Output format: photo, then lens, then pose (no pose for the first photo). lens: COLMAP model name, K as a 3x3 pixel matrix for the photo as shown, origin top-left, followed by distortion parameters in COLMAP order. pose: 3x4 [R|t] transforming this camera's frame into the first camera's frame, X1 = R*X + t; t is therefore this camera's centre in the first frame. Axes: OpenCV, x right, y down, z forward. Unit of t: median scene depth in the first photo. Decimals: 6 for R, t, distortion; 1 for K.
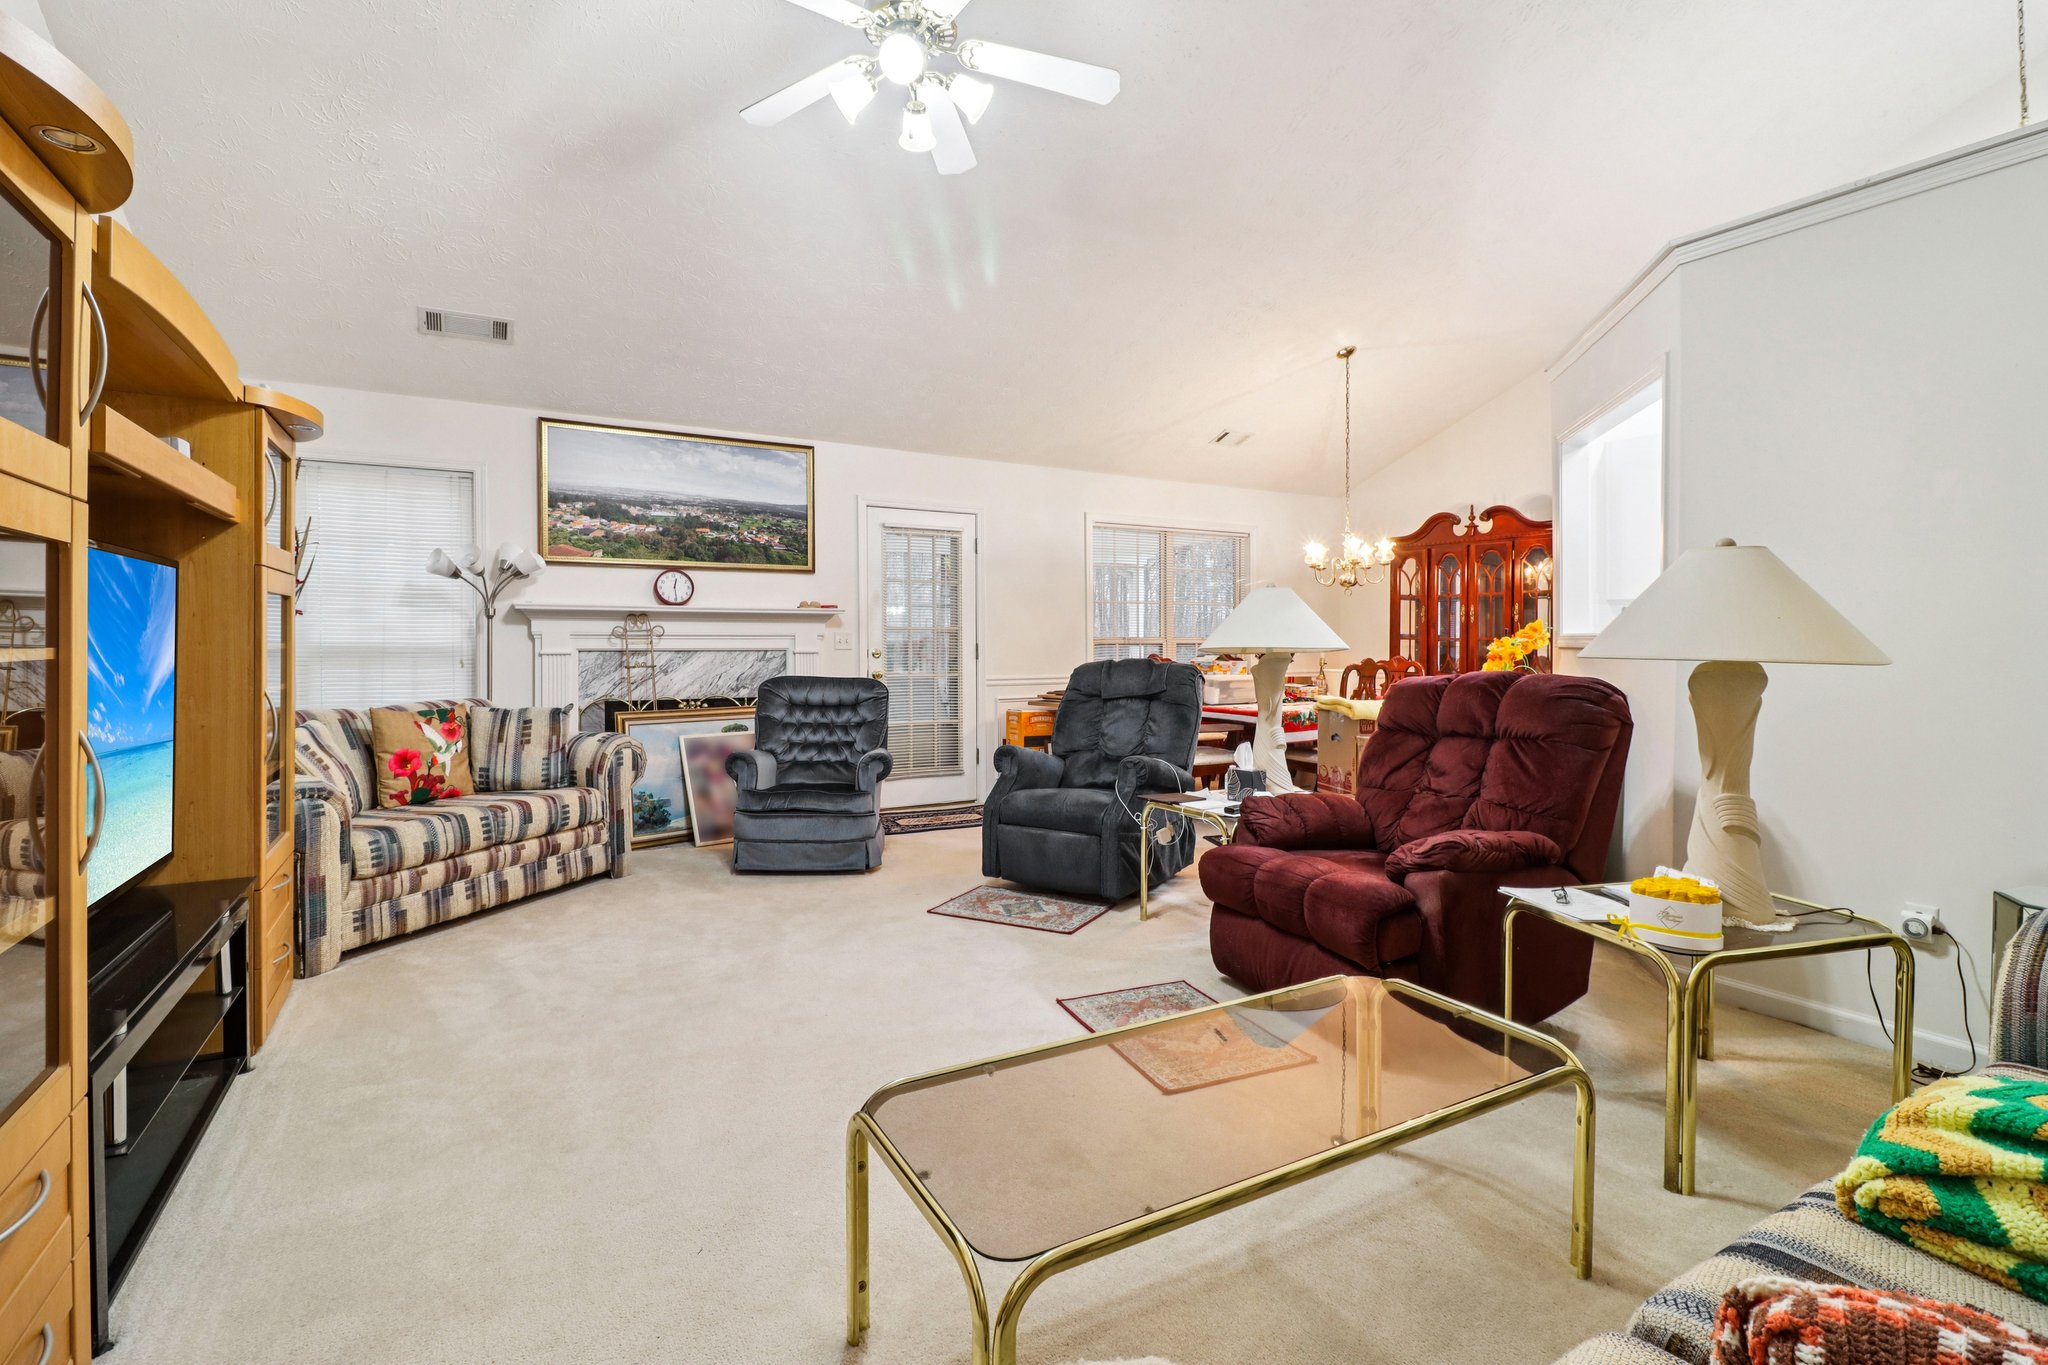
lens RADIAL K [[954.2, 0, 1015.1], [0, 954.2, 643.4], [0, 0, 1]] dist [-0.001972, -0.000564]
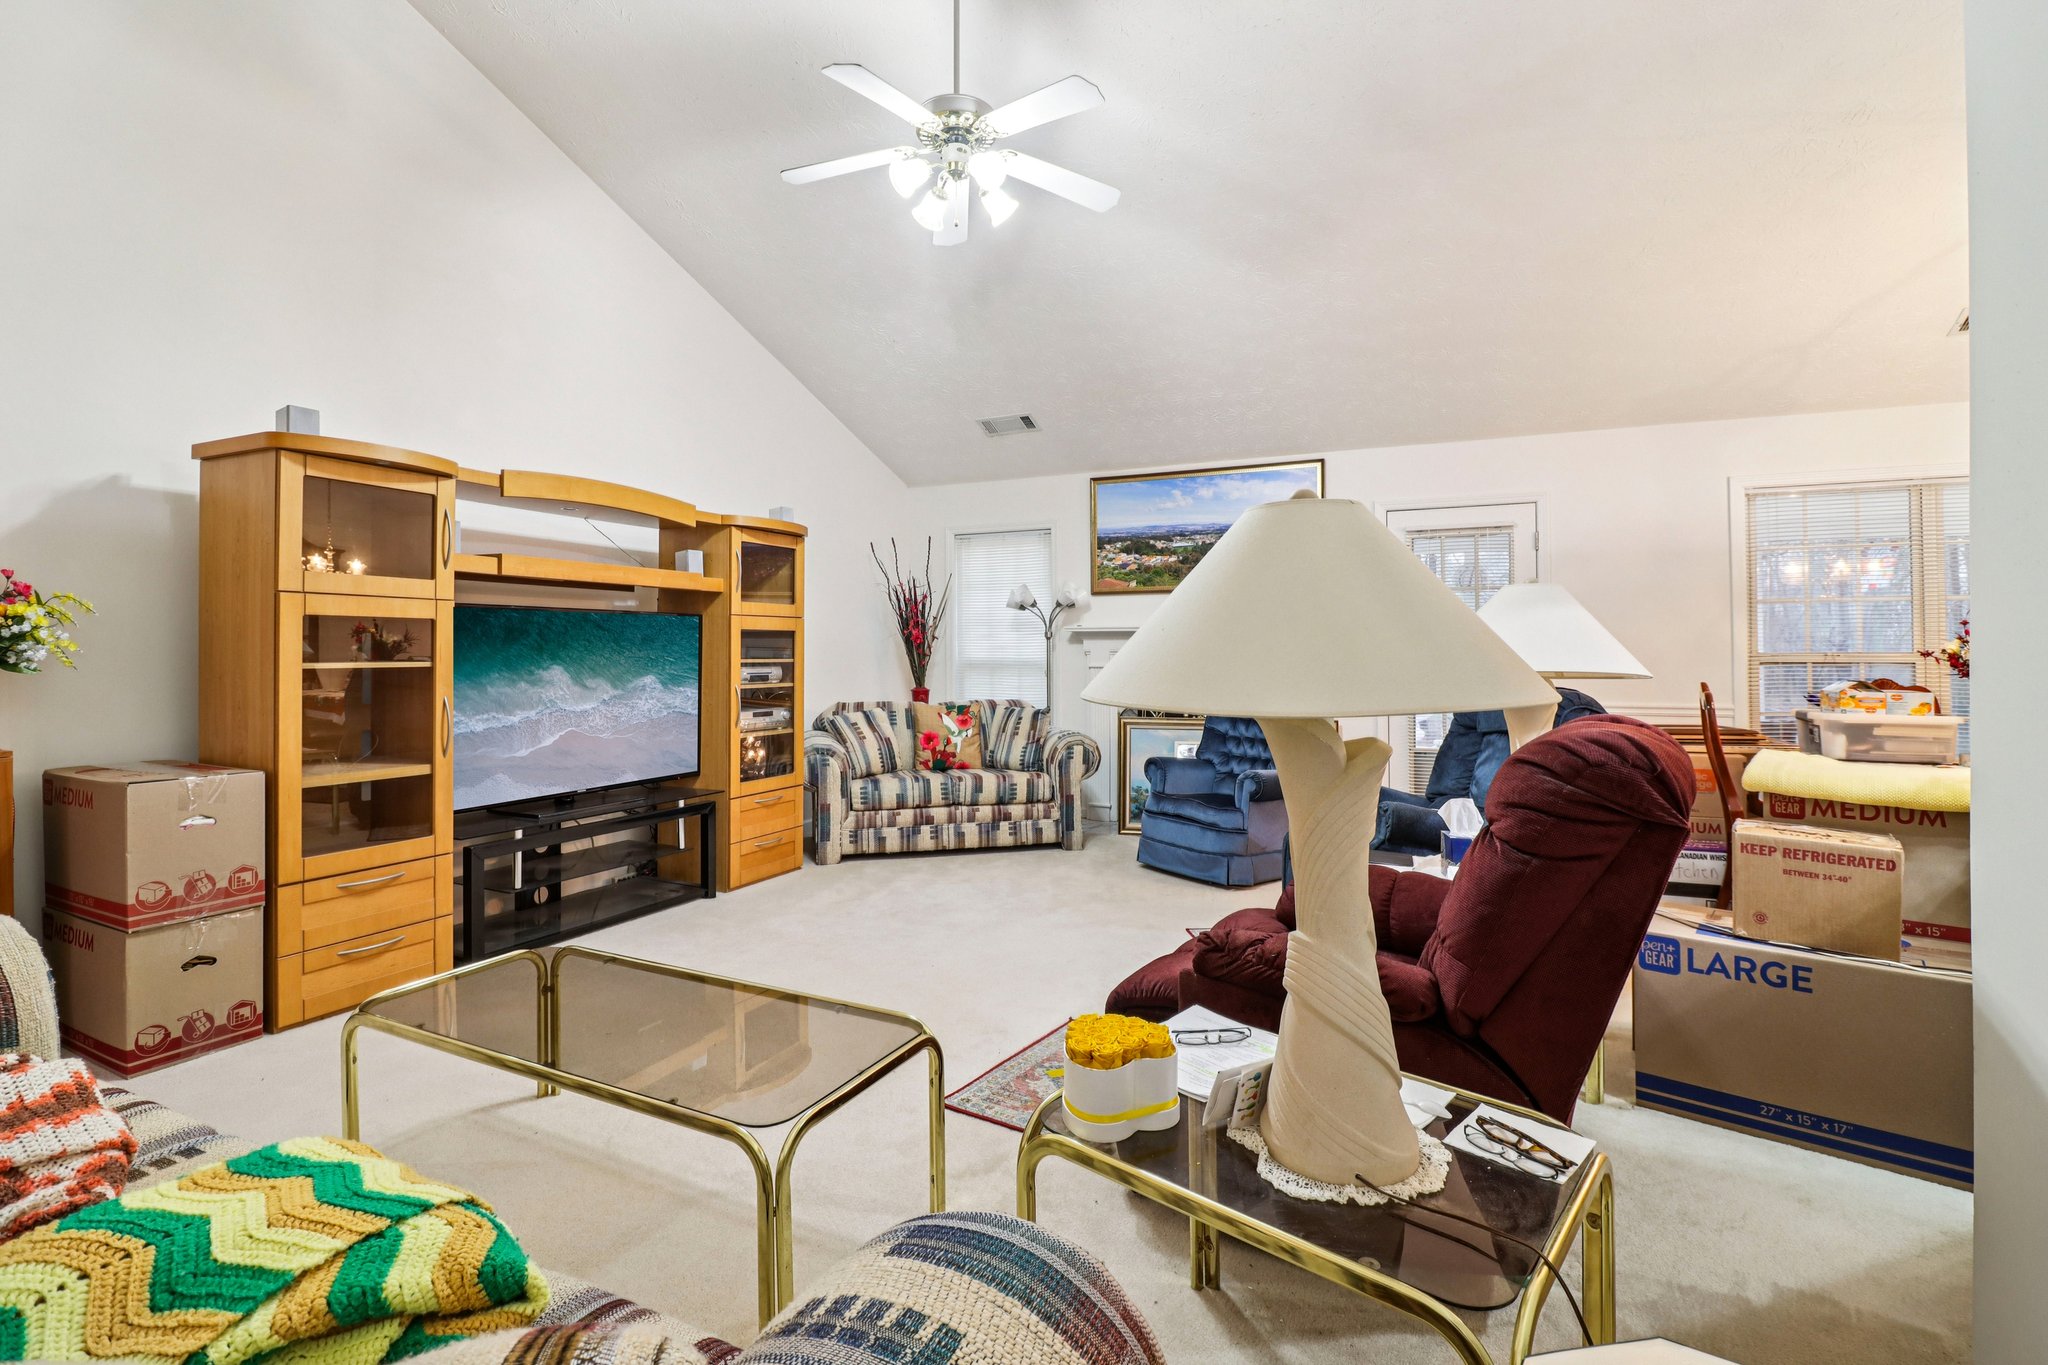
lens RADIAL K [[940.1, 0, 1023.0], [0, 940.1, 646.9], [0, 0, 1]] dist [0.000050, -0.000099]
pose [[0.572334, -0.006251, -0.819997, 0.530985], [-0.002294, 0.999955, -0.009224, -0.004214], [0.820017, 0.007160, 0.572294, 0.252844]]
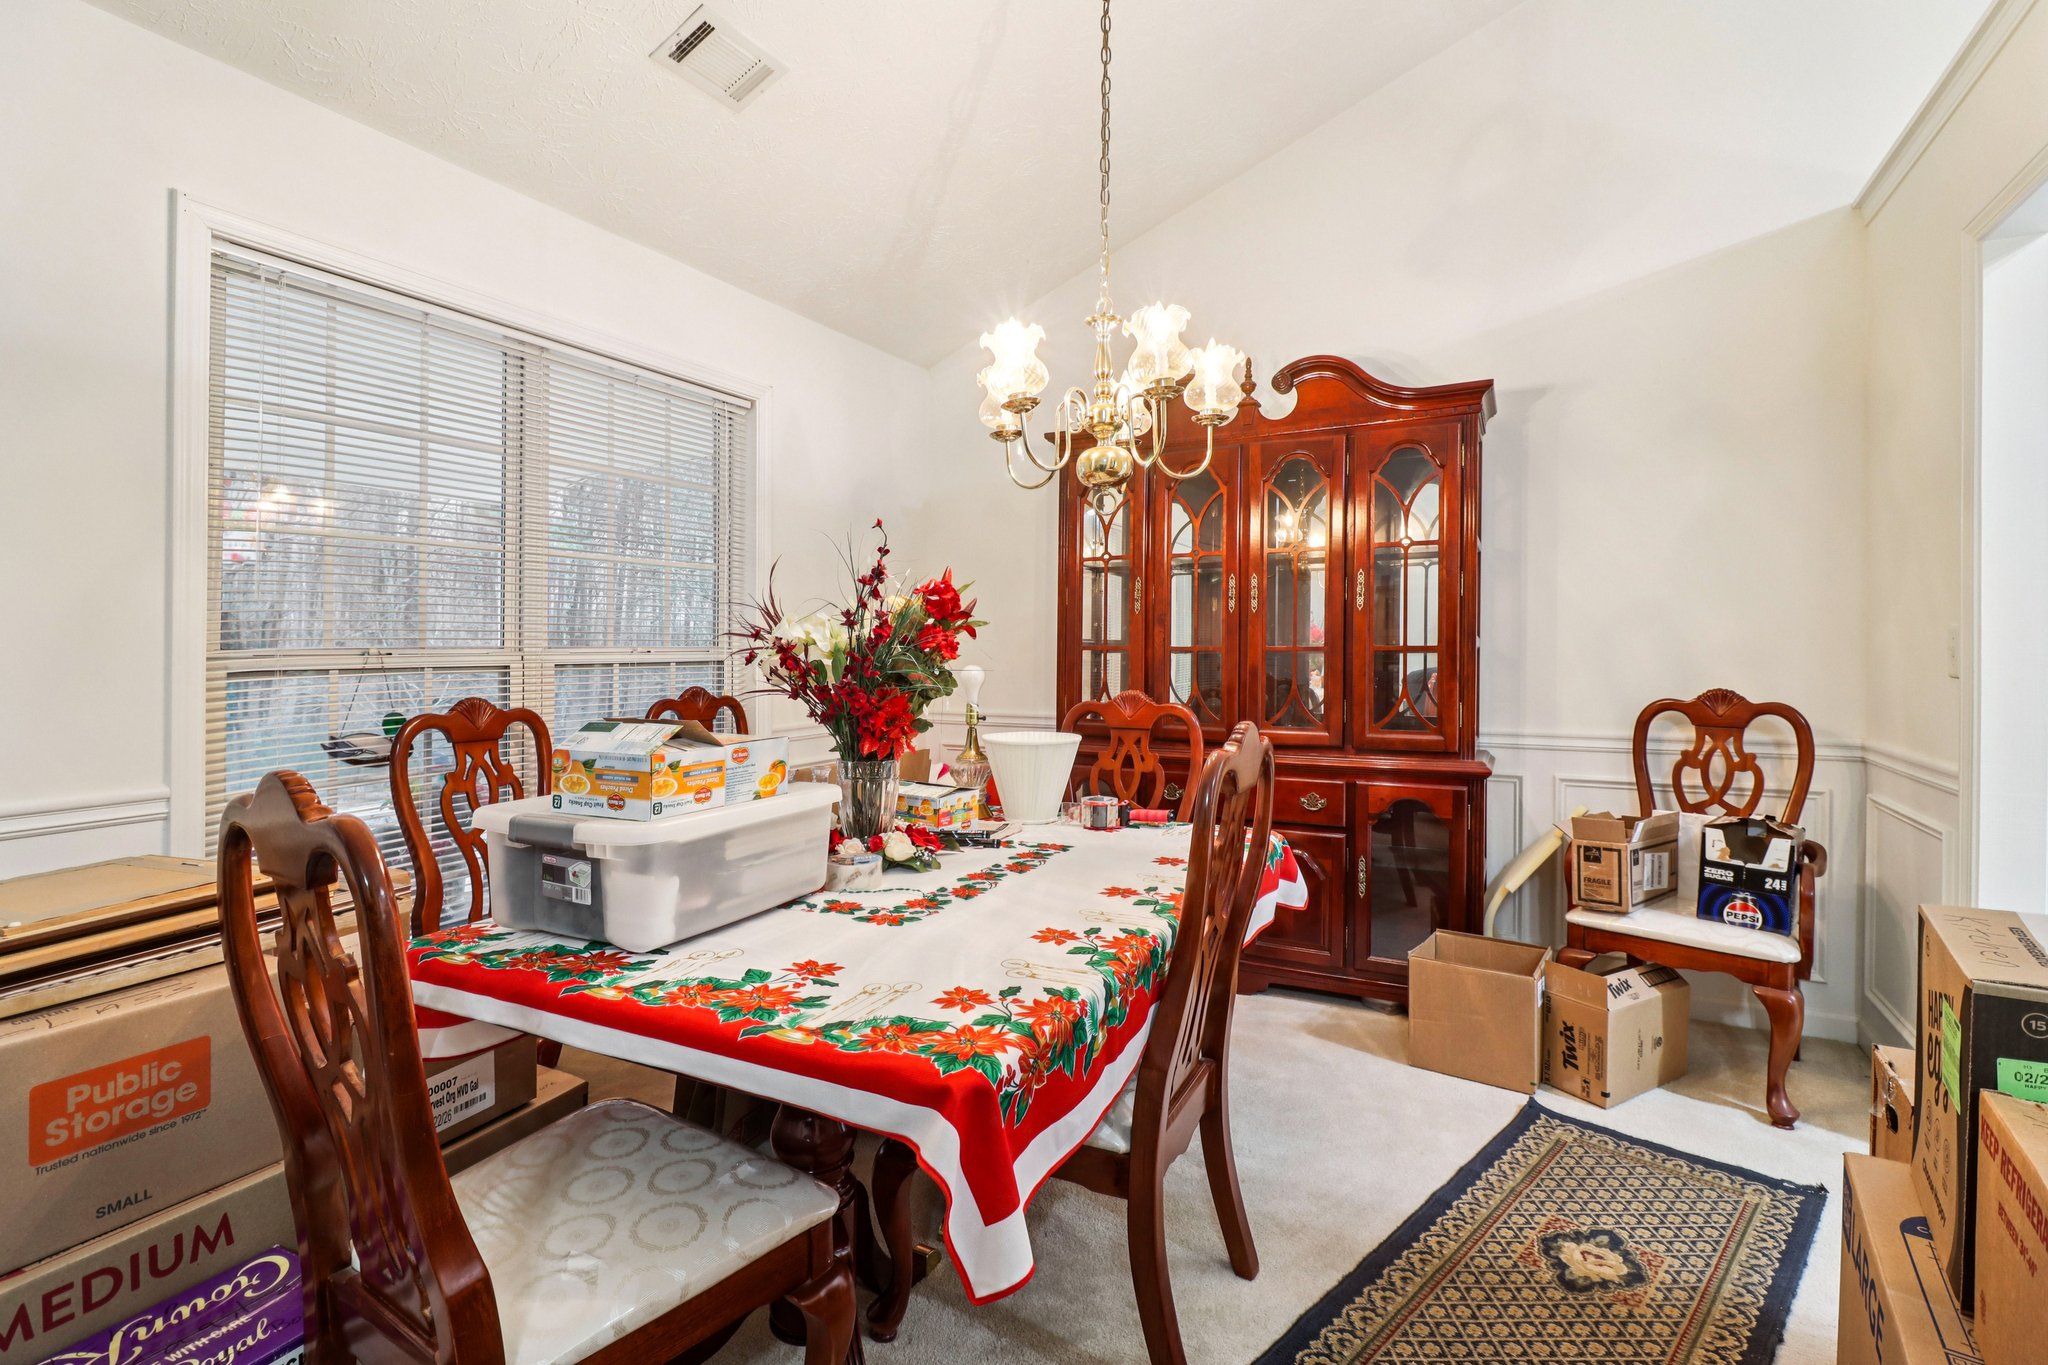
lens RADIAL K [[940.1, 0, 1023.0], [0, 940.1, 646.9], [0, 0, 1]] dist [0.000050, -0.000099]
pose [[0.857520, -0.006215, 0.514413, 0.218345], [0.008361, 0.999963, -0.001856, -0.006712], [-0.514383, 0.005893, 0.857540, 0.985379]]
